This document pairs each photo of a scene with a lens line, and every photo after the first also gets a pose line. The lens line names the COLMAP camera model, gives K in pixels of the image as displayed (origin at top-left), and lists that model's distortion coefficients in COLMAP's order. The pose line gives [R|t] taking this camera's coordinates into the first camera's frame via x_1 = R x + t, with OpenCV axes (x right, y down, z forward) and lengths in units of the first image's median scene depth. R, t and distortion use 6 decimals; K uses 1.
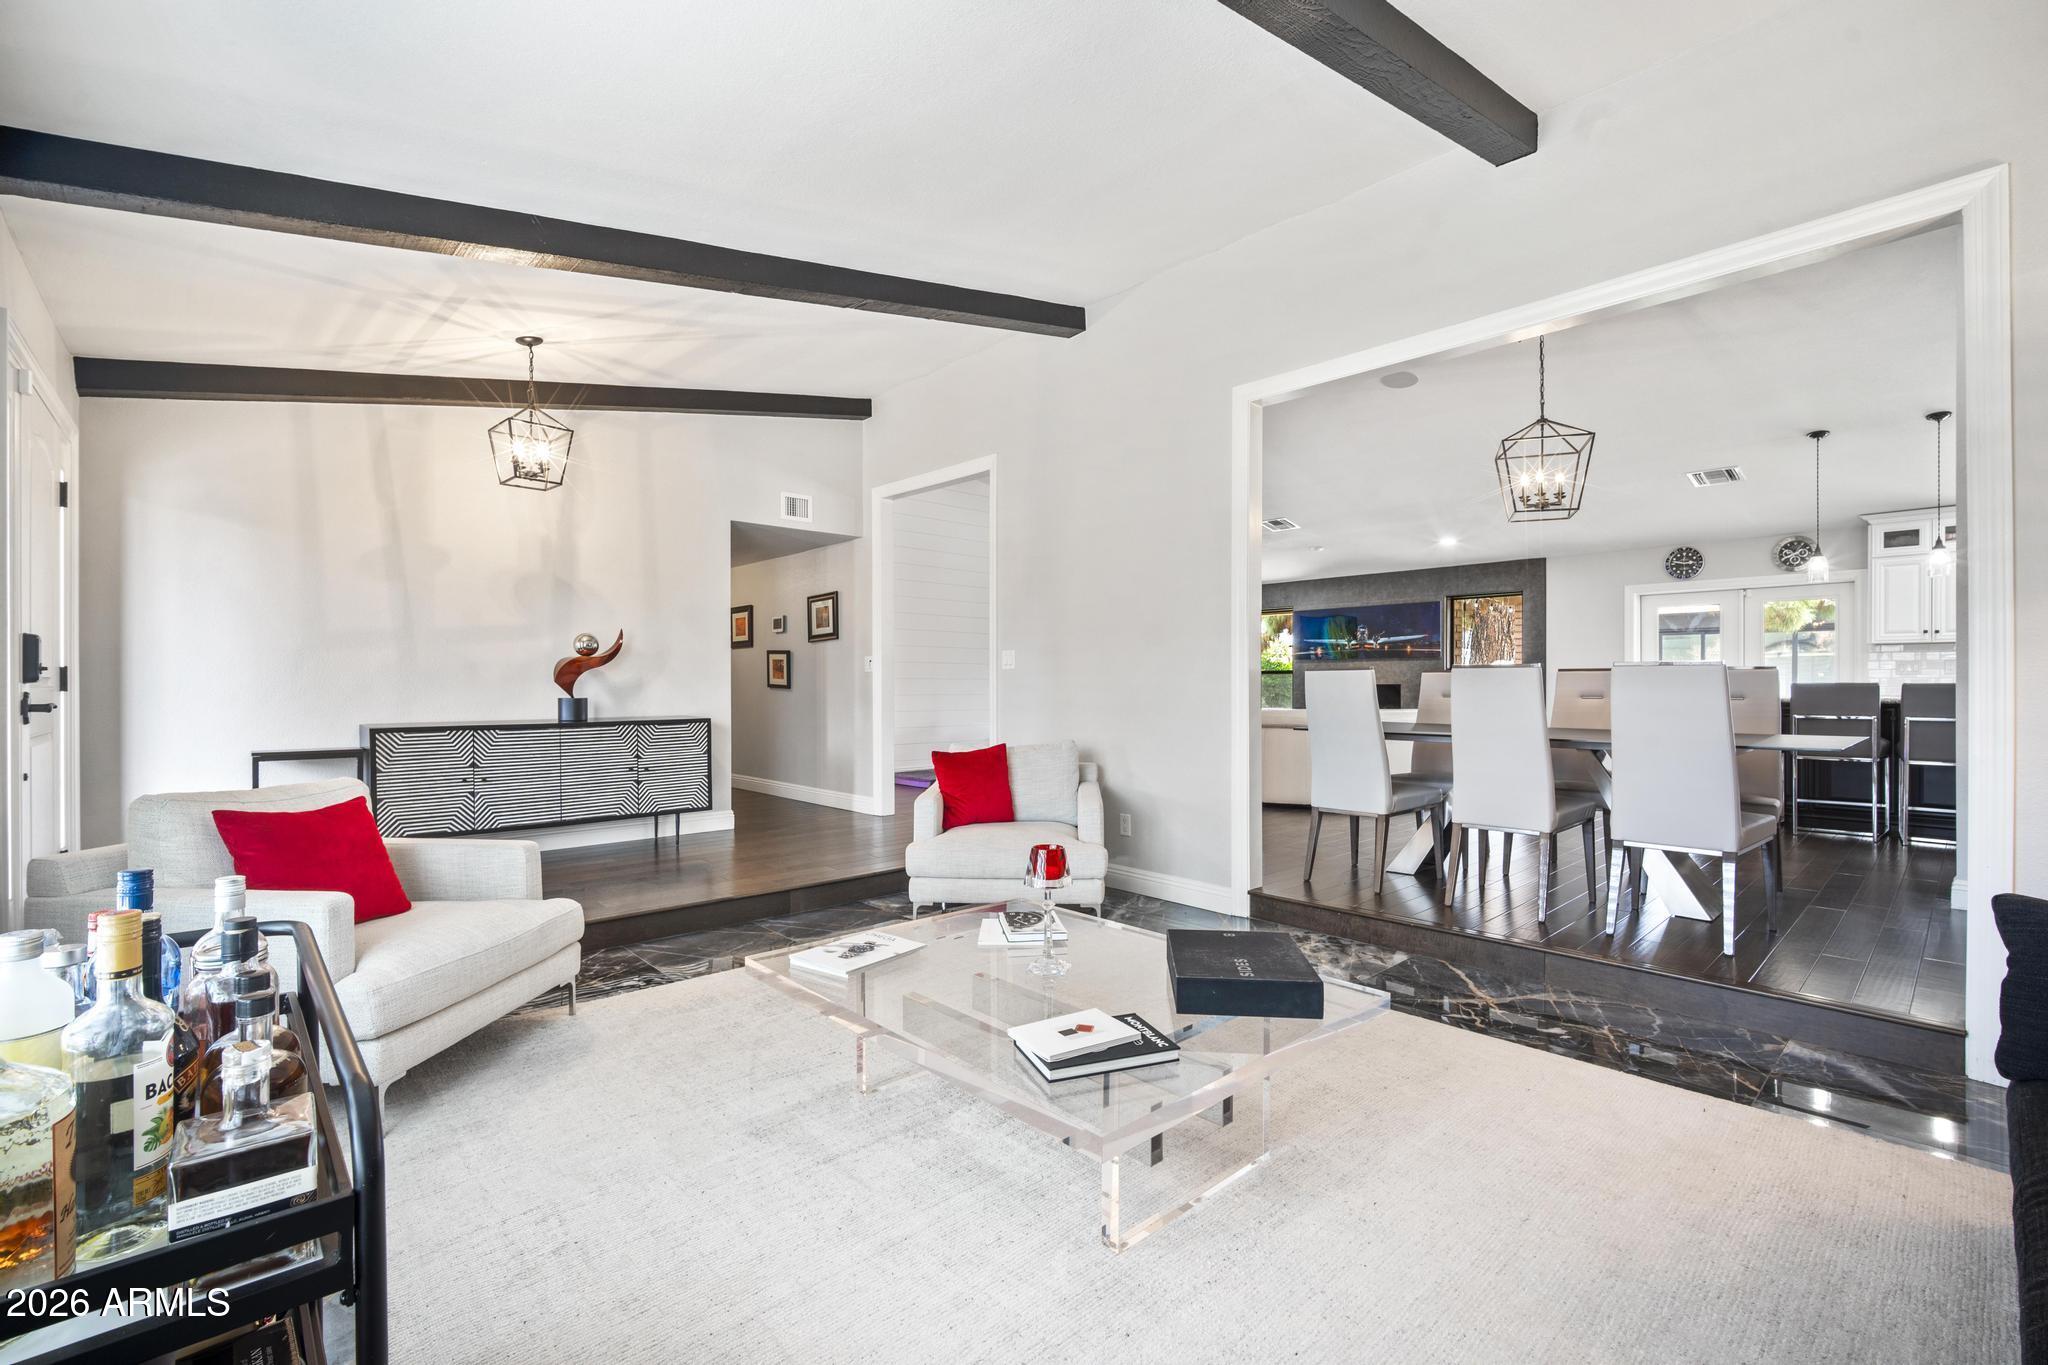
lens RADIAL K [[890.7, 0, 1020.1], [0, 890.7, 686.2], [0, 0, 1]] dist [-0.017889, 0.005881]
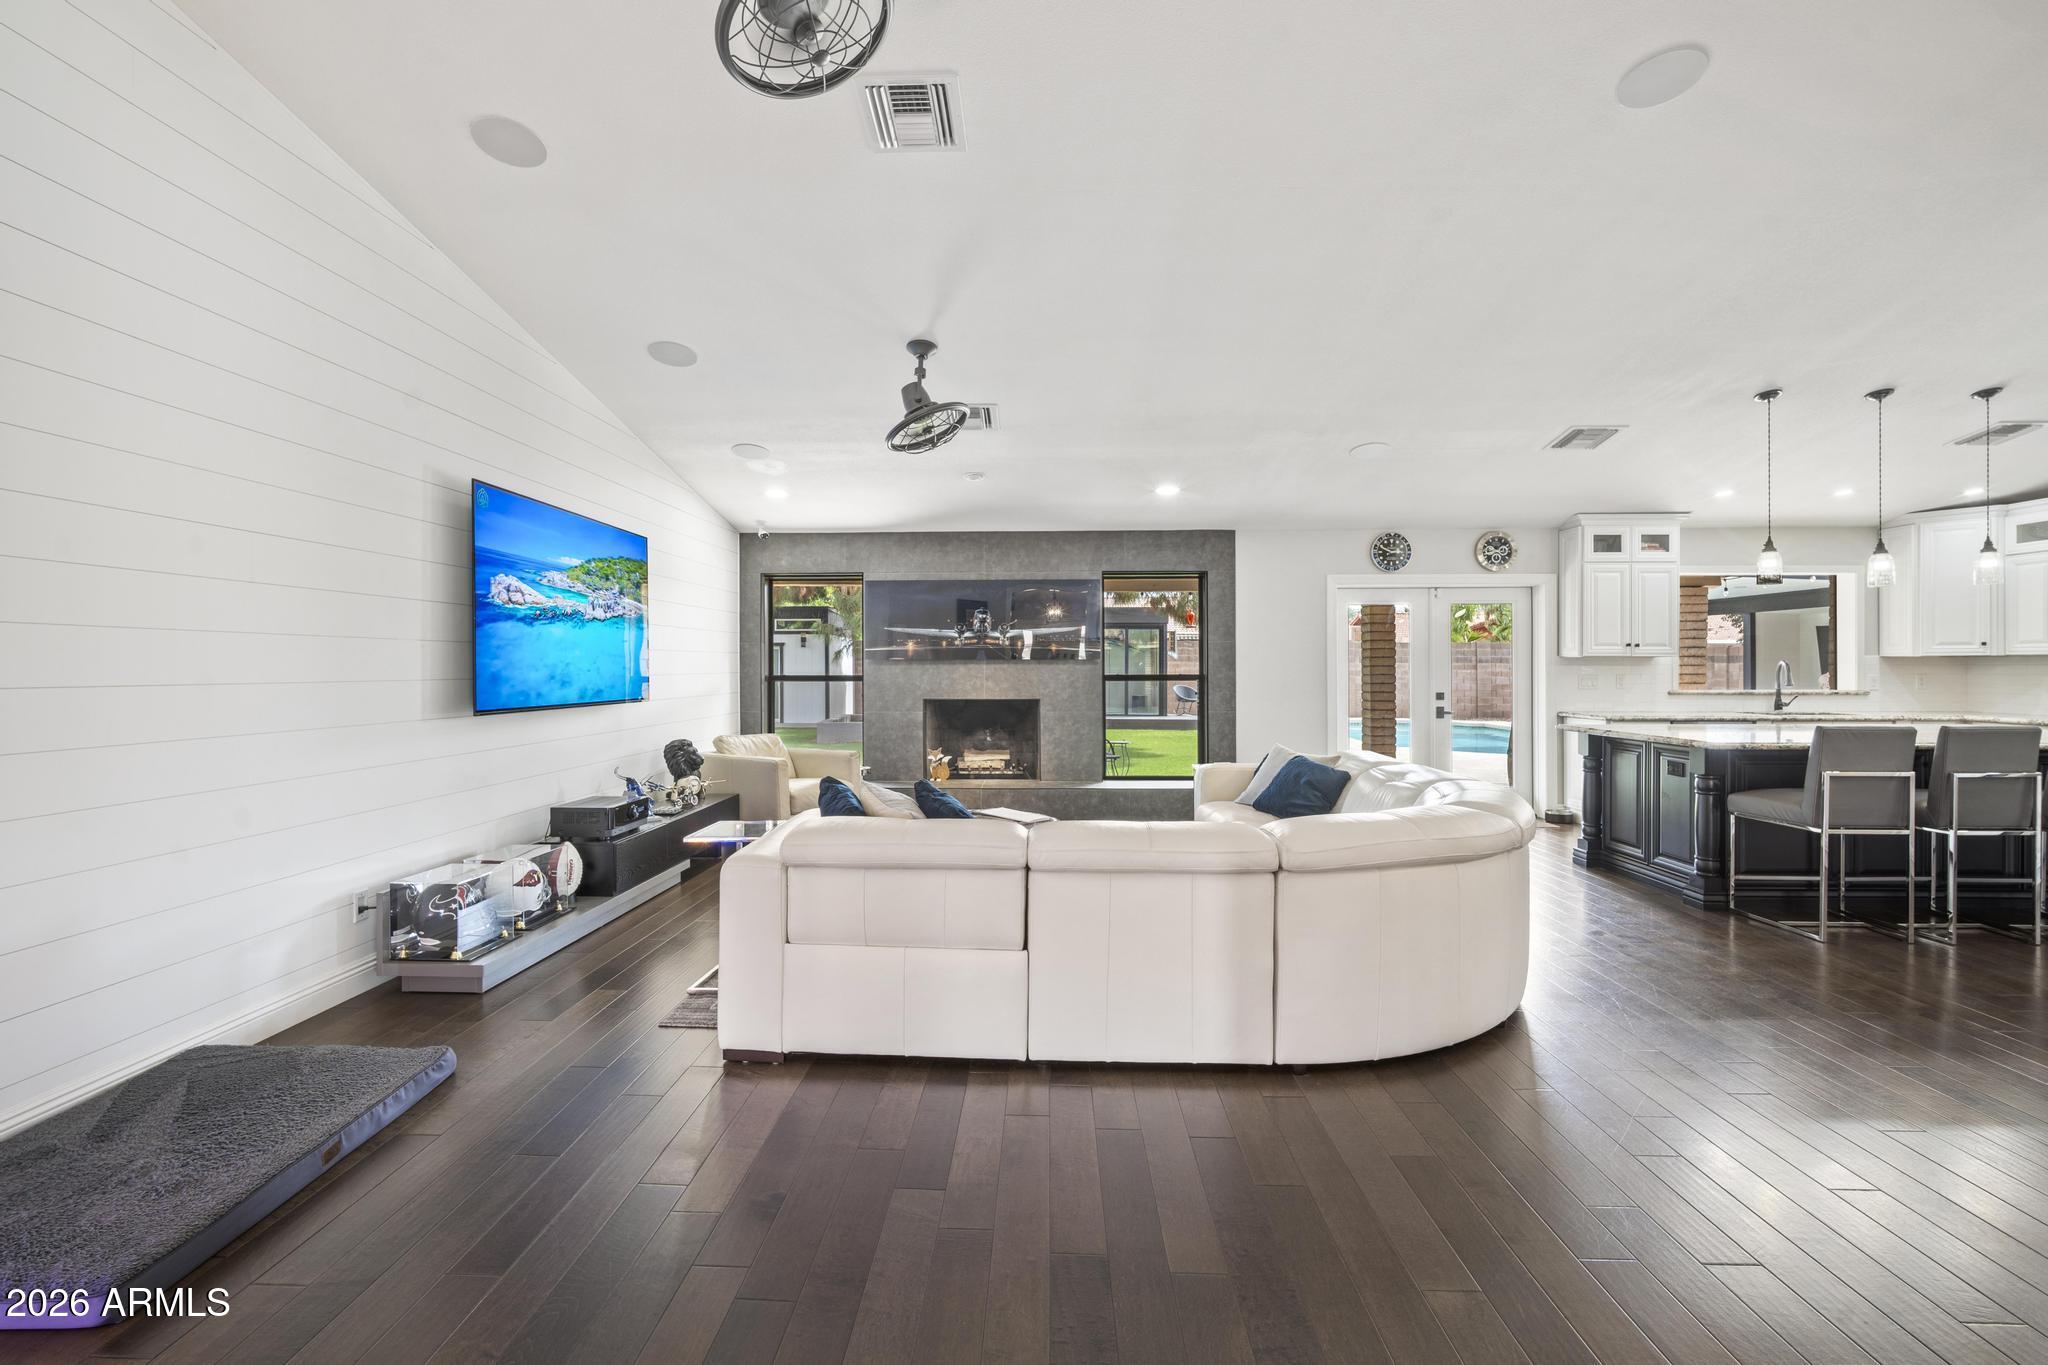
lens RADIAL K [[907.6, 0, 1009.4], [0, 907.6, 671.8], [0, 0, 1]] dist [-0.020574, 0.006663]
pose [[0.708022, -0.004561, 0.706176, -0.089387], [0.000997, 0.999985, 0.005460, -0.032582], [-0.706190, -0.003162, 0.708015, 0.644117]]
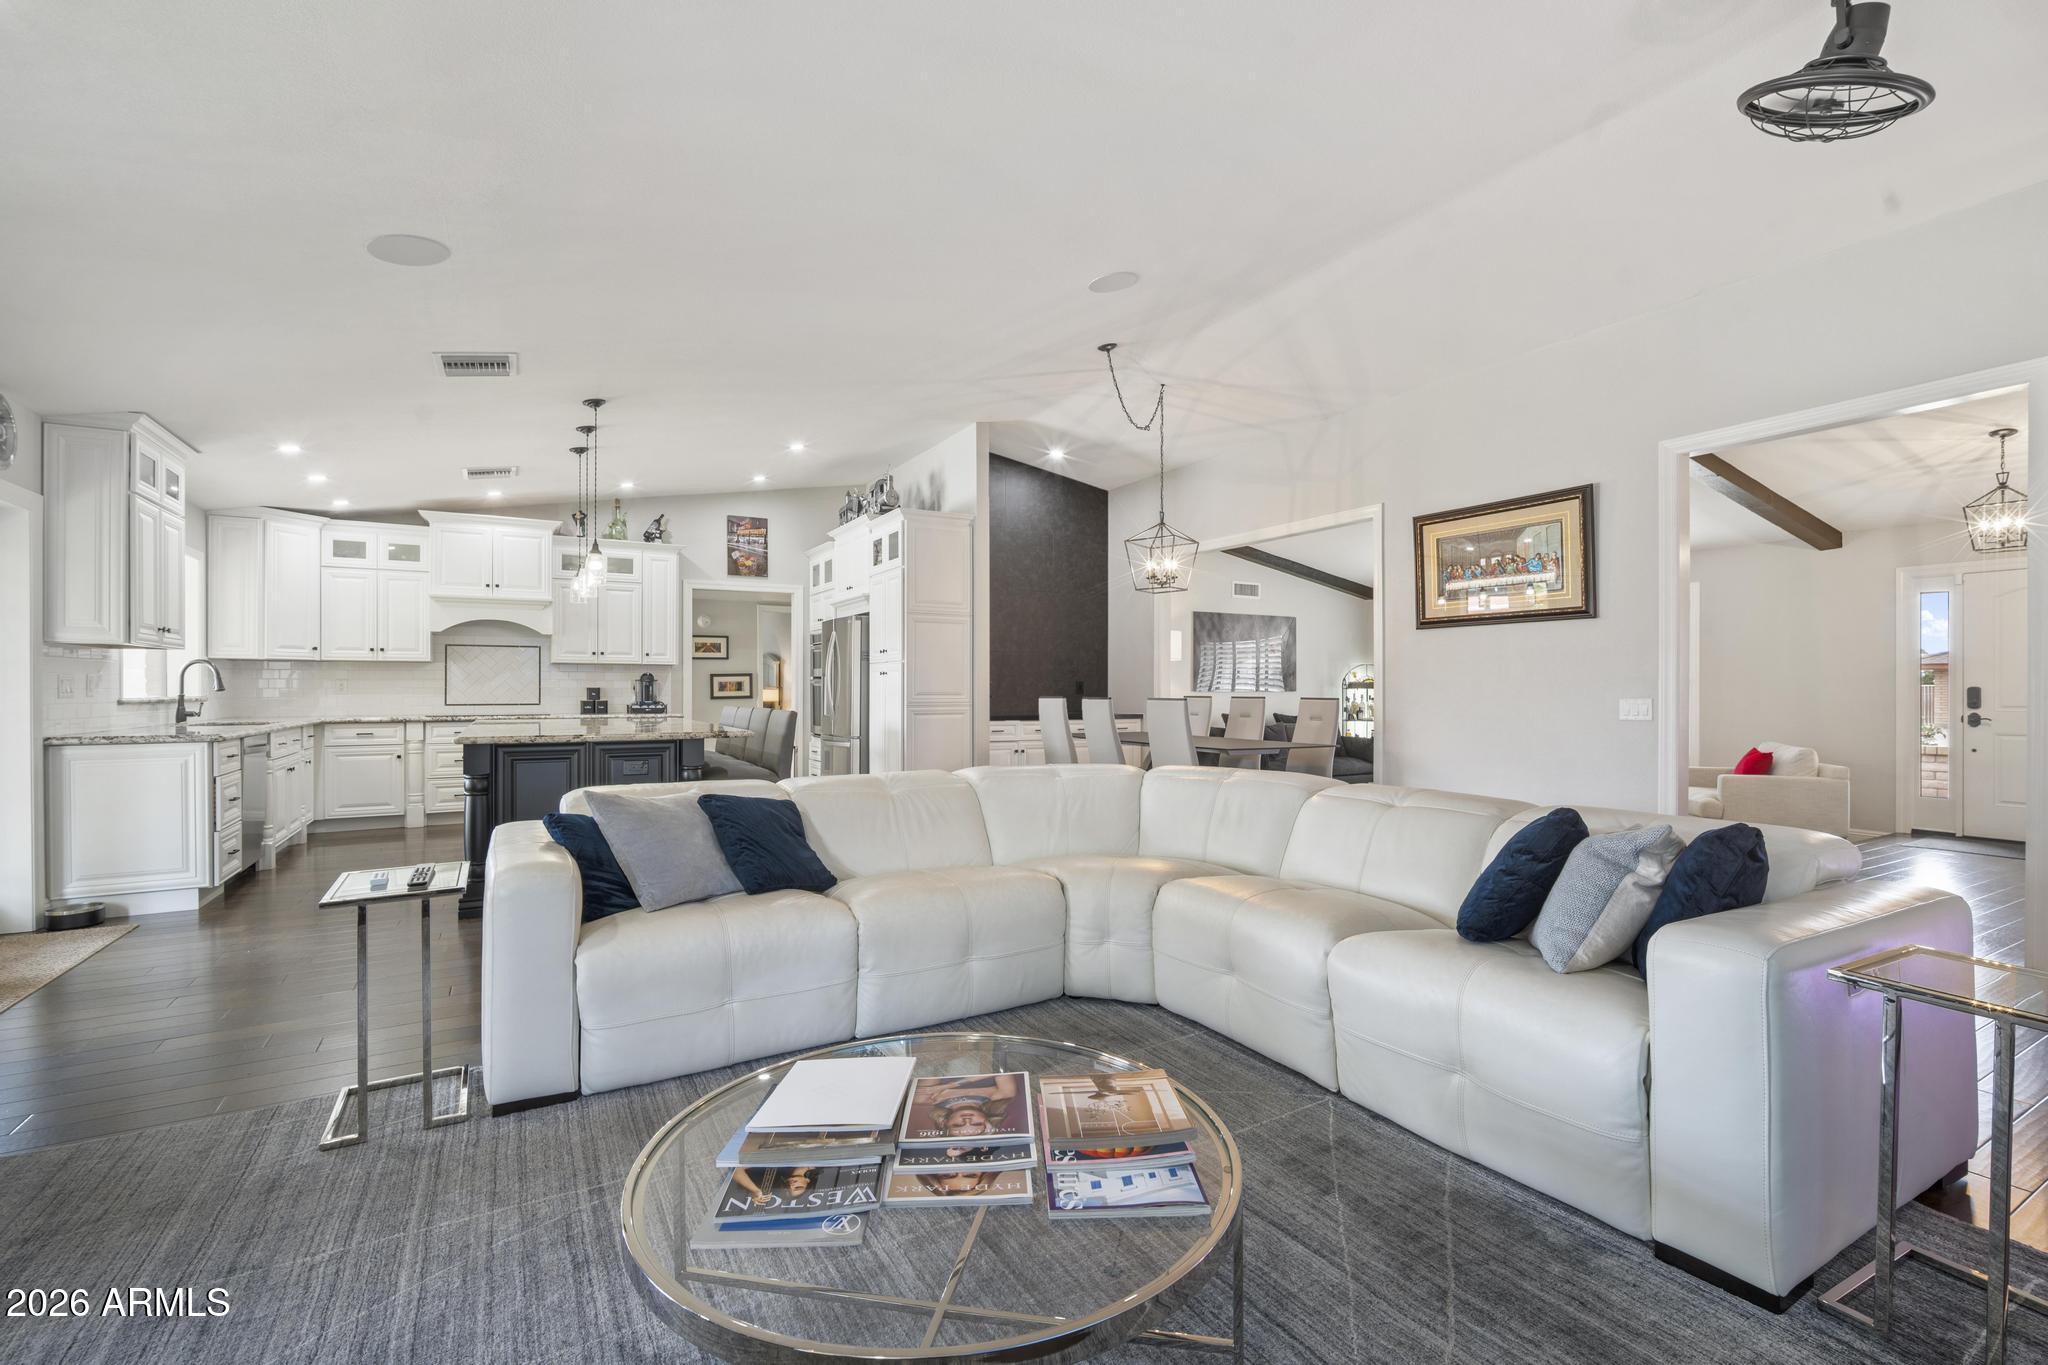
lens RADIAL K [[890.7, 0, 1020.1], [0, 890.7, 686.2], [0, 0, 1]] dist [-0.017889, 0.005881]
pose [[-0.973906, -0.000081, 0.226953, 0.241943], [-0.000470, 0.999999, -0.001659, -0.017741], [-0.226953, -0.001722, -0.973904, 1.199194]]
